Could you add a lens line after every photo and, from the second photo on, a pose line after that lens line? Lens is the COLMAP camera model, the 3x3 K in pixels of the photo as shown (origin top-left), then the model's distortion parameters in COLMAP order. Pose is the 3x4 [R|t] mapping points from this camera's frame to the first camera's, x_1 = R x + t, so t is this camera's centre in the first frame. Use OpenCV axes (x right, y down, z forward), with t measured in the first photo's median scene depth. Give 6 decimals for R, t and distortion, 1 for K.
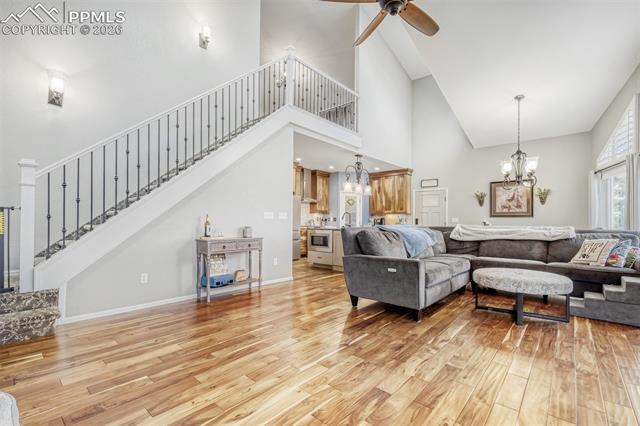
lens RADIAL K [[284.2, 0, 313.7], [0, 284.2, 220.9], [0, 0, 1]] dist [0.001187, 0.000648]
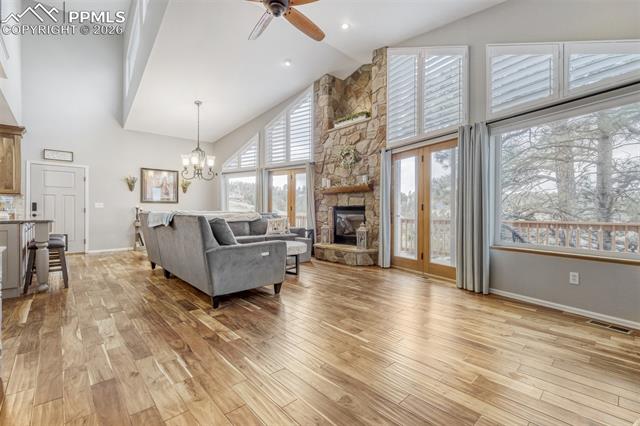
lens RADIAL K [[284.2, 0, 317.9], [0, 284.2, 210.4], [0, 0, 1]] dist [0.001187, 0.000648]
pose [[0.102929, -0.008471, 0.994653, -0.303995], [-0.004777, 0.999948, 0.009010, 0.000921], [-0.994677, -0.005679, 0.102884, 0.283219]]
